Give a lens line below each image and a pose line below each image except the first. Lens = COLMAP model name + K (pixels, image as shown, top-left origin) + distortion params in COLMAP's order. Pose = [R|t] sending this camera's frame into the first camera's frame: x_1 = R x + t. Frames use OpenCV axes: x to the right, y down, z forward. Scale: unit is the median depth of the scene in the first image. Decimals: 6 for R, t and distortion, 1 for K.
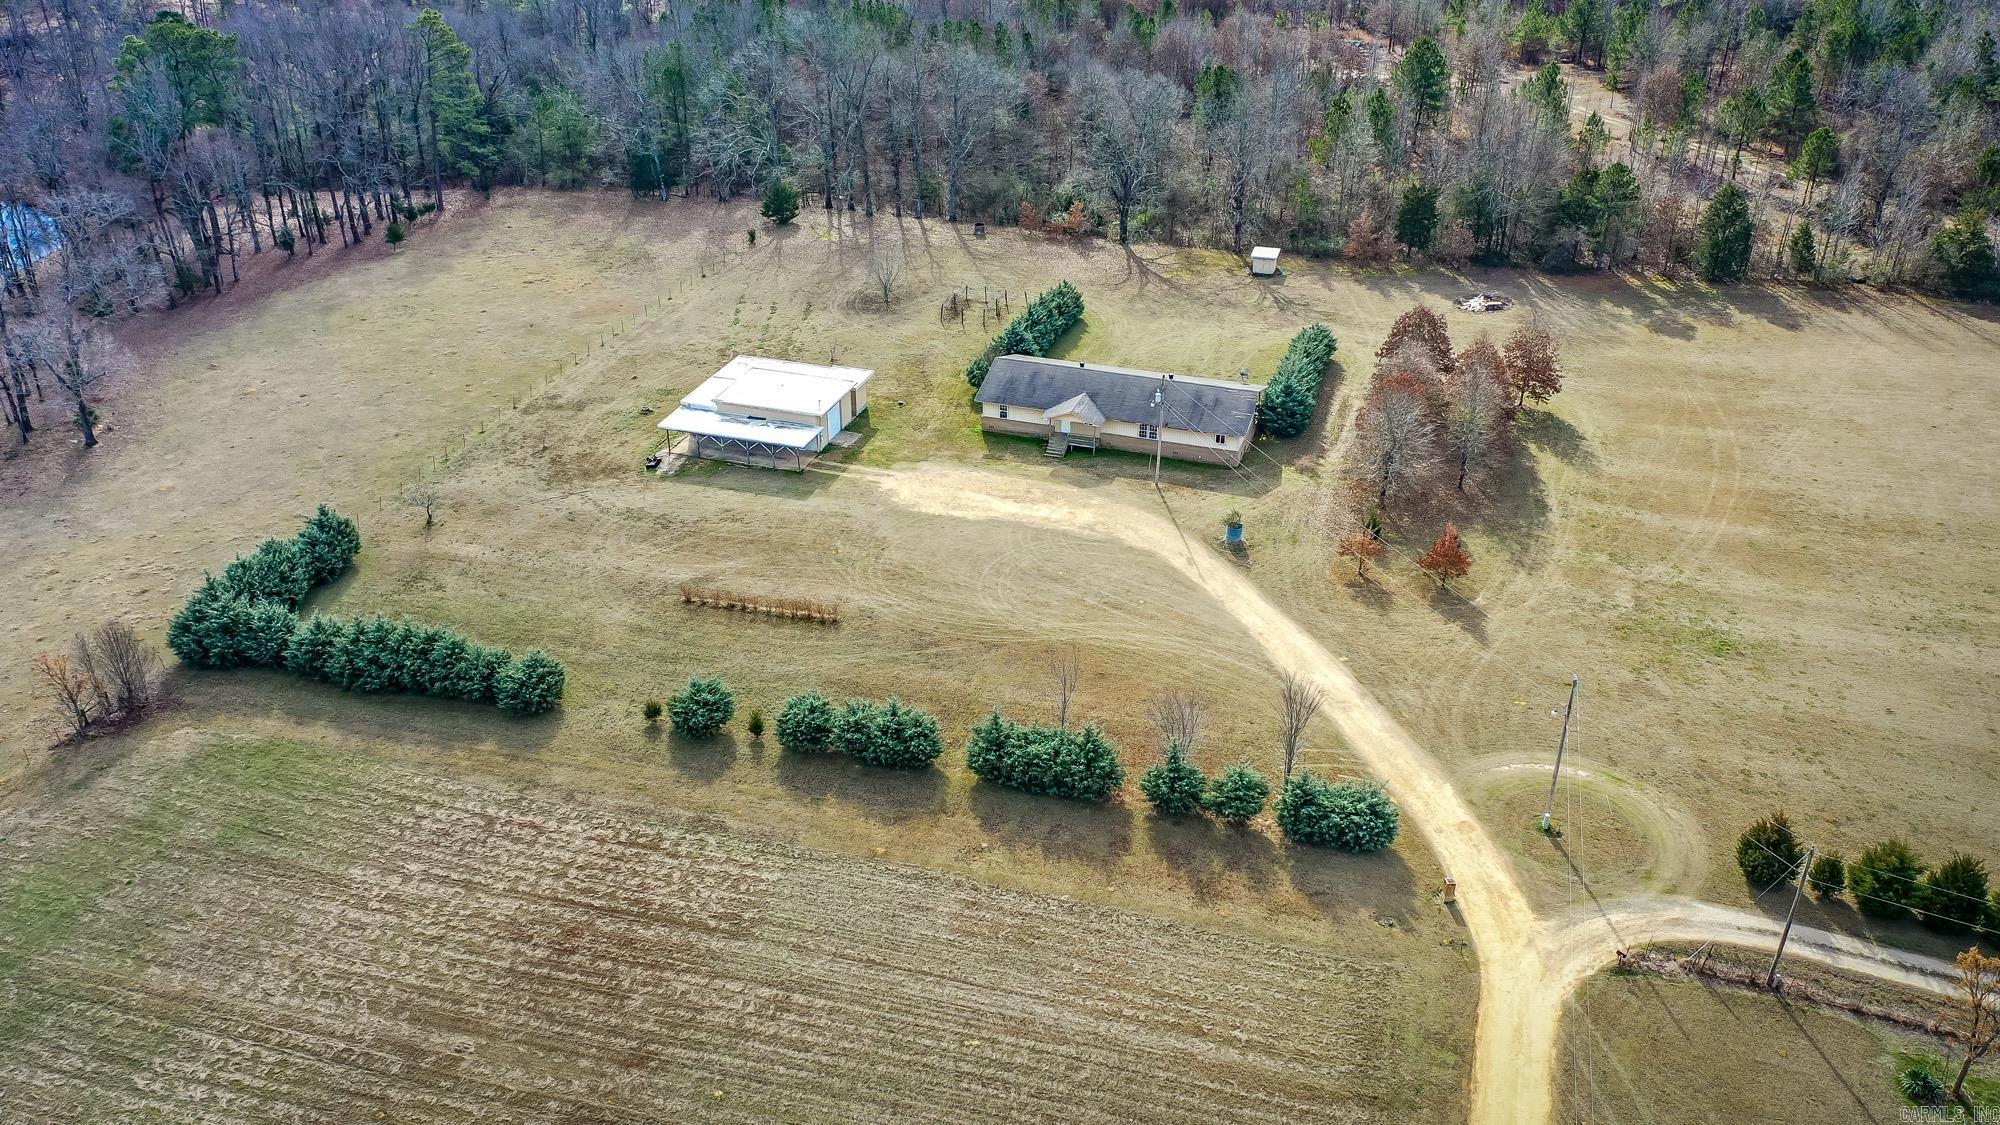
lens RADIAL K [[1582.2, 0, 997.9], [0, 1582.2, 559.3], [0, 0, 1]] dist [-0.002227, 0.004965]
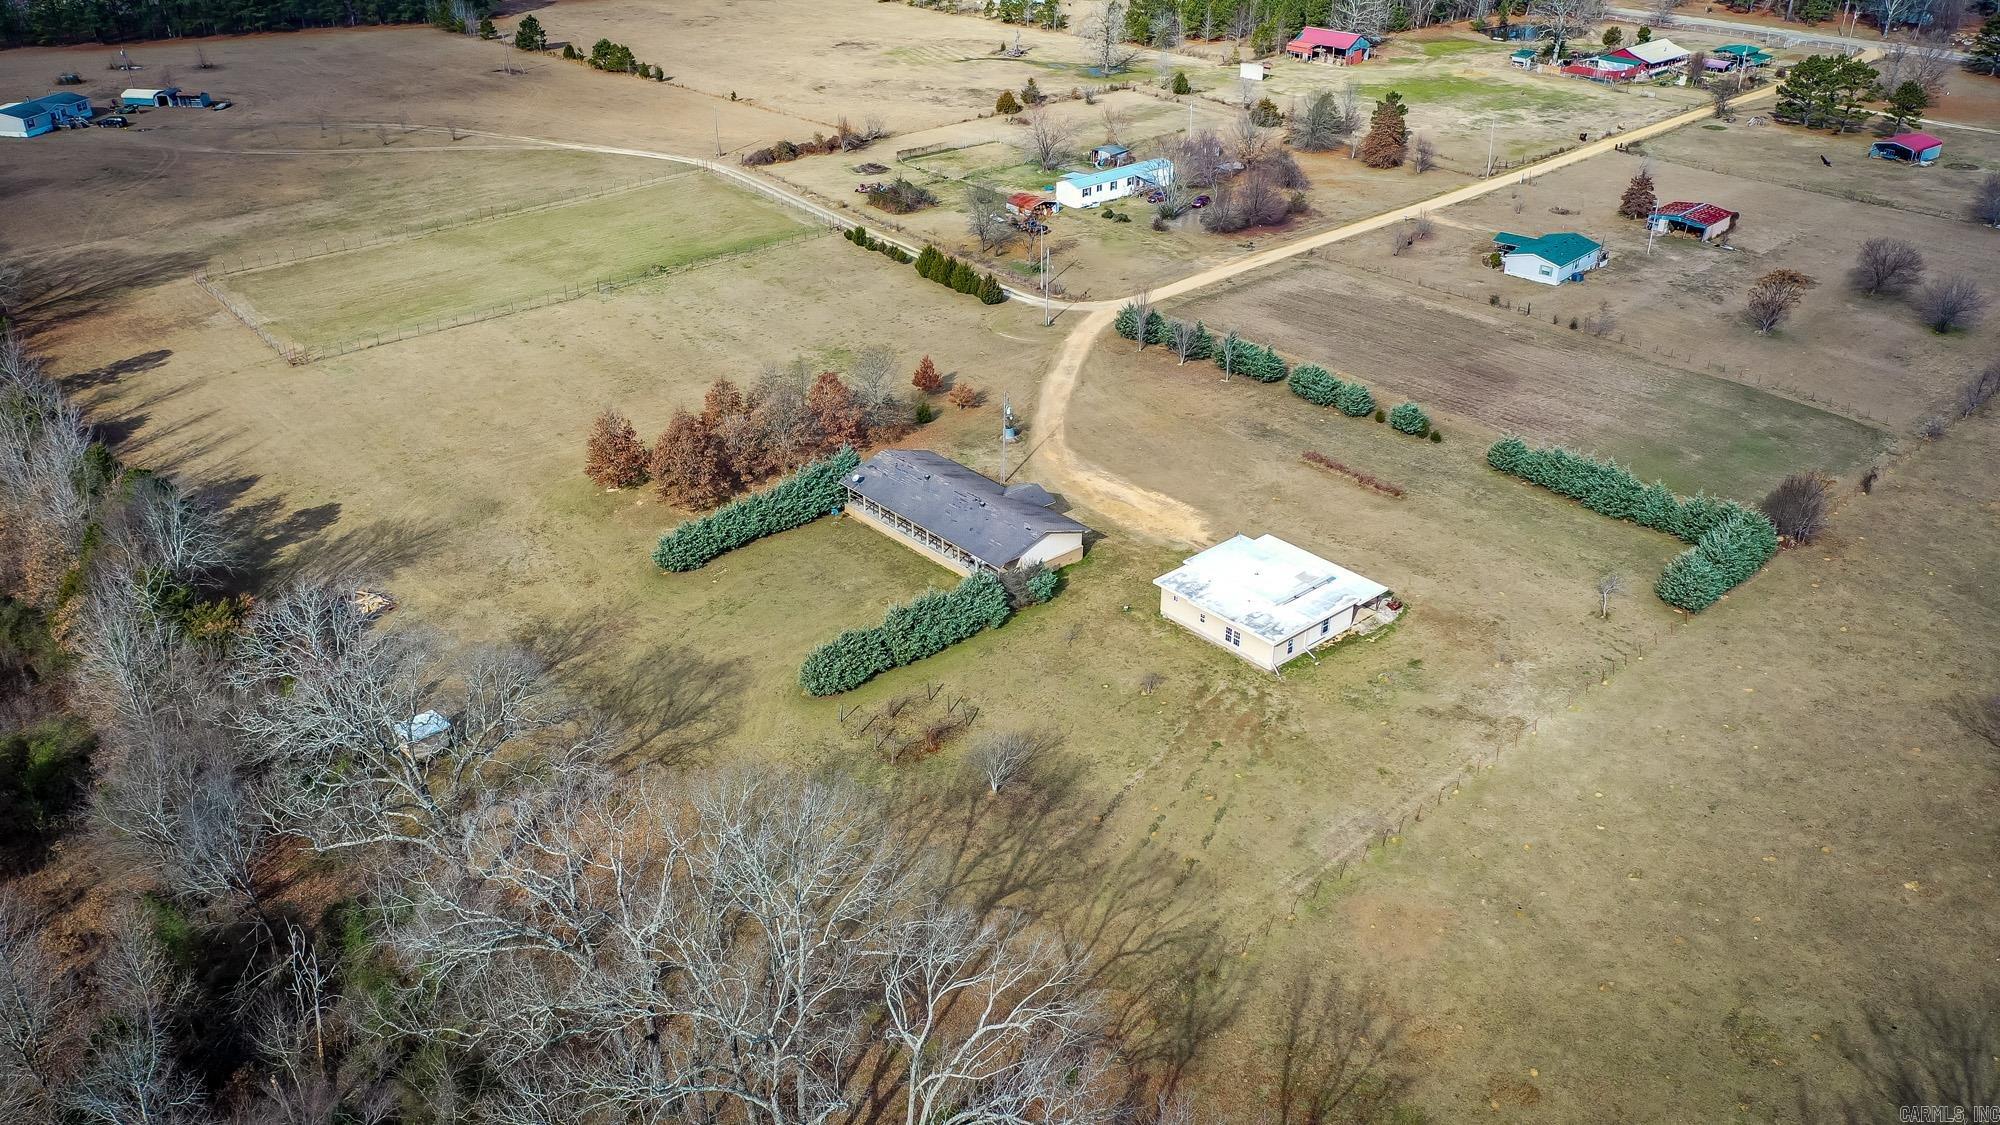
lens RADIAL K [[1582.2, 0, 997.9], [0, 1582.2, 559.3], [0, 0, 1]] dist [-0.002227, 0.004965]
pose [[-0.868691, -0.232478, 0.437413, -0.437127], [0.243045, 0.569401, 0.785310, -0.955105], [-0.431631, 0.788502, -0.438131, 1.536675]]
